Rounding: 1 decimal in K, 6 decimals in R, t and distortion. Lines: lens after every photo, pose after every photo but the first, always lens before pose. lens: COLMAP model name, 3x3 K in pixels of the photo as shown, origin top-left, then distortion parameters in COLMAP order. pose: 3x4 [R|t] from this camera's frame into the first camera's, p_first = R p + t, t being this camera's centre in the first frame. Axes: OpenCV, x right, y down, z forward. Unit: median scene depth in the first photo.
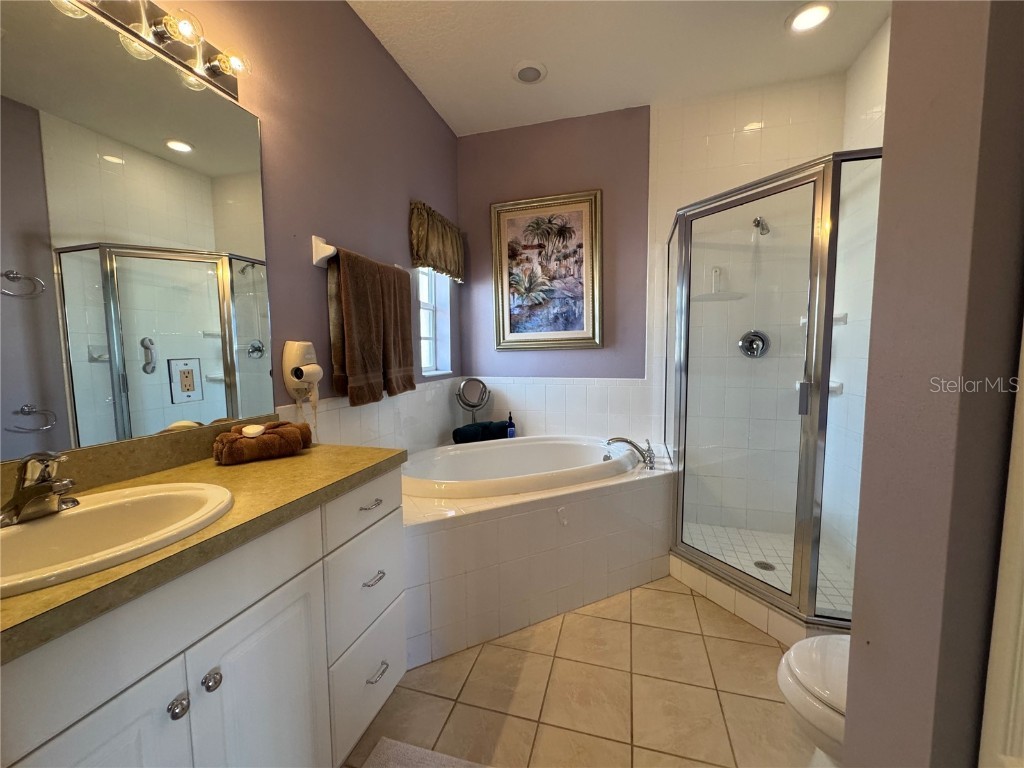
lens RADIAL K [[410.9, 0, 513.1], [0, 410.9, 384.7], [0, 0, 1]] dist [-0.002208, 0.000657]
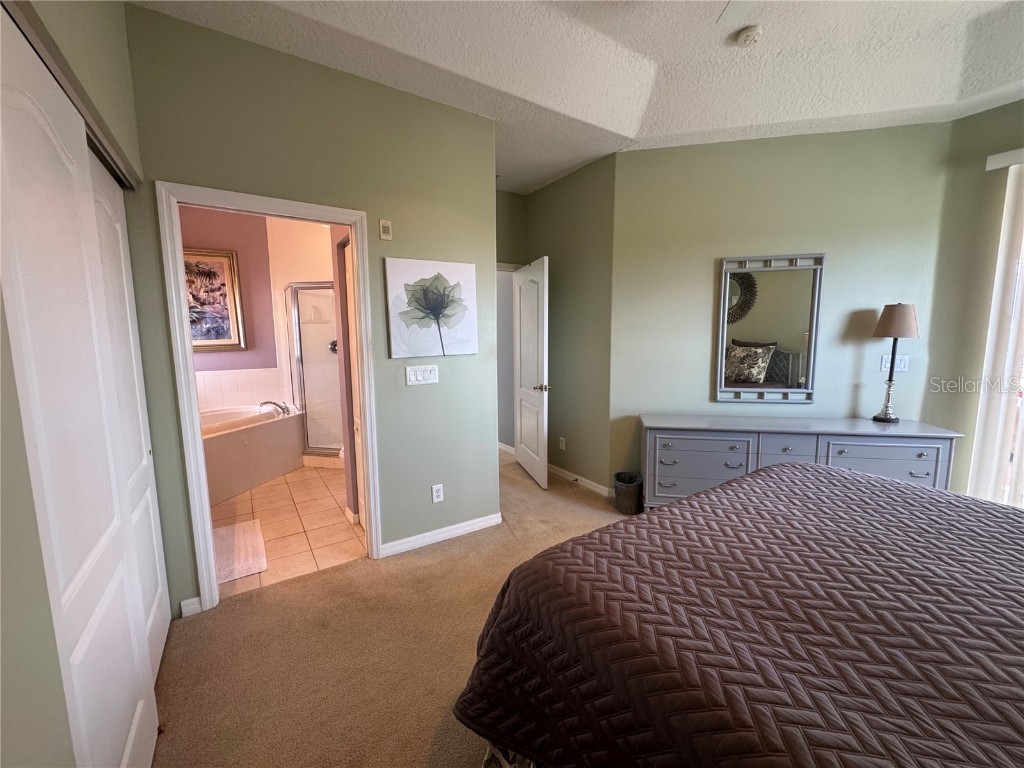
lens RADIAL K [[410.9, 0, 510.4], [0, 410.9, 382.3], [0, 0, 1]] dist [-0.002208, 0.000657]
pose [[0.651184, -0.089627, 0.753609, -0.330524], [0.070914, 0.995843, 0.057159, 0.015758], [-0.755599, 0.016220, 0.654833, -0.820099]]
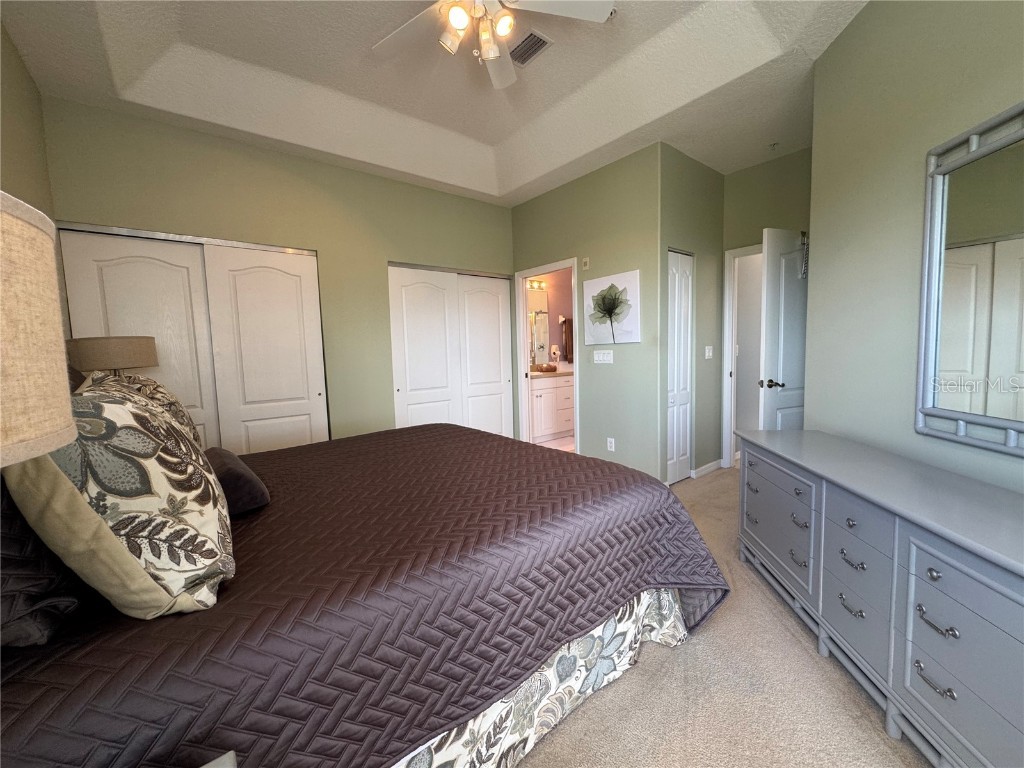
lens RADIAL K [[410.9, 0, 507.7], [0, 410.9, 380.9], [0, 0, 1]] dist [-0.002208, 0.000657]
pose [[0.813043, 0.026365, -0.581606, 0.756424], [-0.023840, 0.999644, 0.011987, 0.106482], [0.581715, 0.004119, 0.813382, -1.320168]]
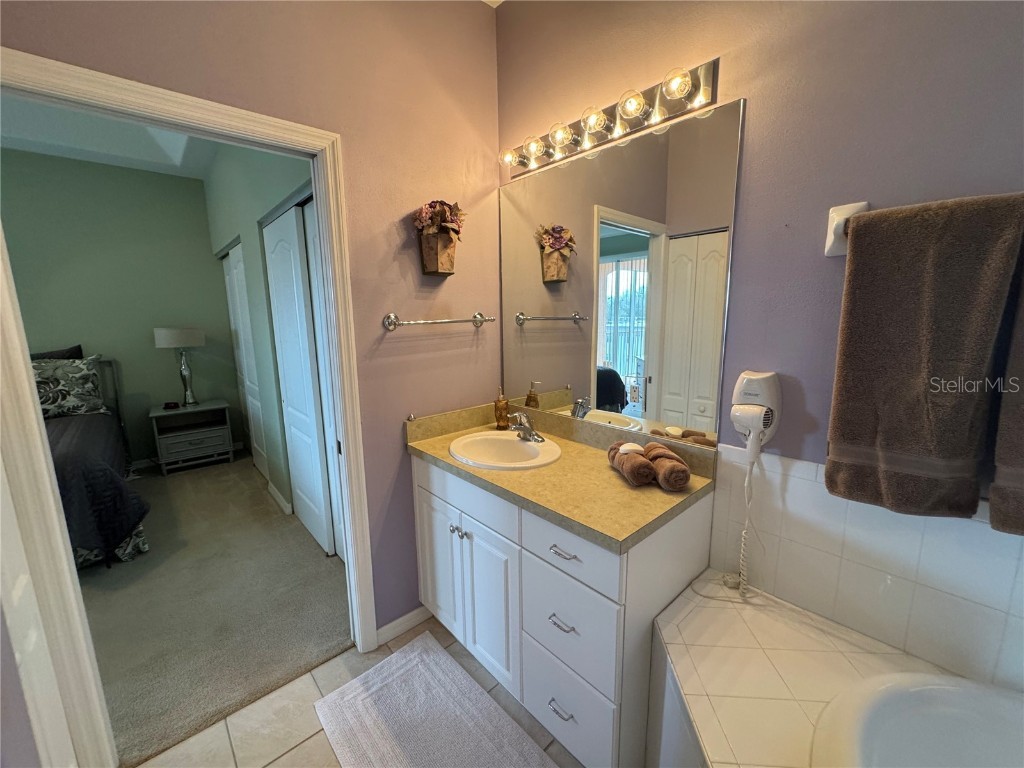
lens RADIAL K [[410.9, 0, 517.1], [0, 410.9, 383.4], [0, 0, 1]] dist [-0.002208, 0.000657]
pose [[-0.539823, 0.149846, -0.828334, 0.199511], [-0.049829, 0.976614, 0.209144, -0.128725], [0.840302, 0.154176, -0.519733, 0.593317]]
